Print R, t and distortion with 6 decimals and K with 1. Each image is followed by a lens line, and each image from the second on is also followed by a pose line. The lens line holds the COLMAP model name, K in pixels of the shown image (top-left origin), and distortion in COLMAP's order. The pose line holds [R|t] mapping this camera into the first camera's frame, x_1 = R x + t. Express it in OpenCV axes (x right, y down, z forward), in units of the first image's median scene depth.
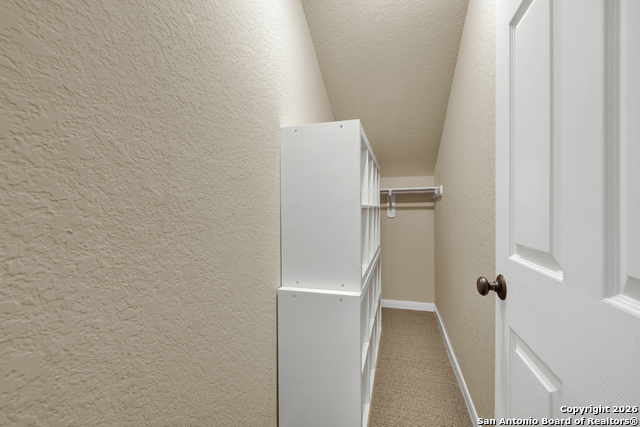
lens RADIAL K [[277.9, 0, 317.1], [0, 277.9, 210.3], [0, 0, 1]] dist [-0.000449, 0.000459]
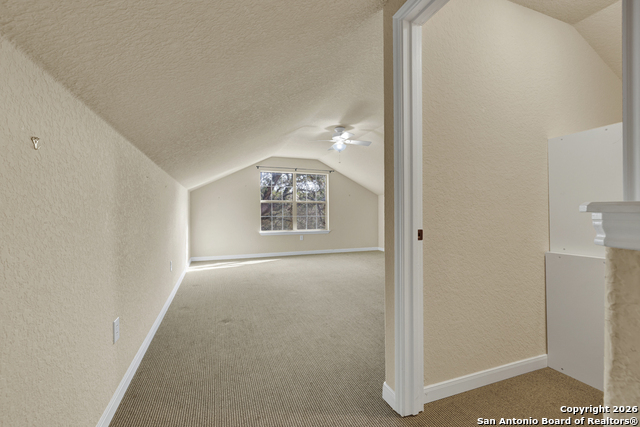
lens RADIAL K [[277.9, 0, 317.4], [0, 277.9, 209.2], [0, 0, 1]] dist [-0.000449, 0.000459]
pose [[0.596370, -0.006748, -0.802681, 0.333600], [0.002650, 0.999976, -0.006438, 0.072087], [0.802705, 0.001712, 0.596373, -0.873350]]
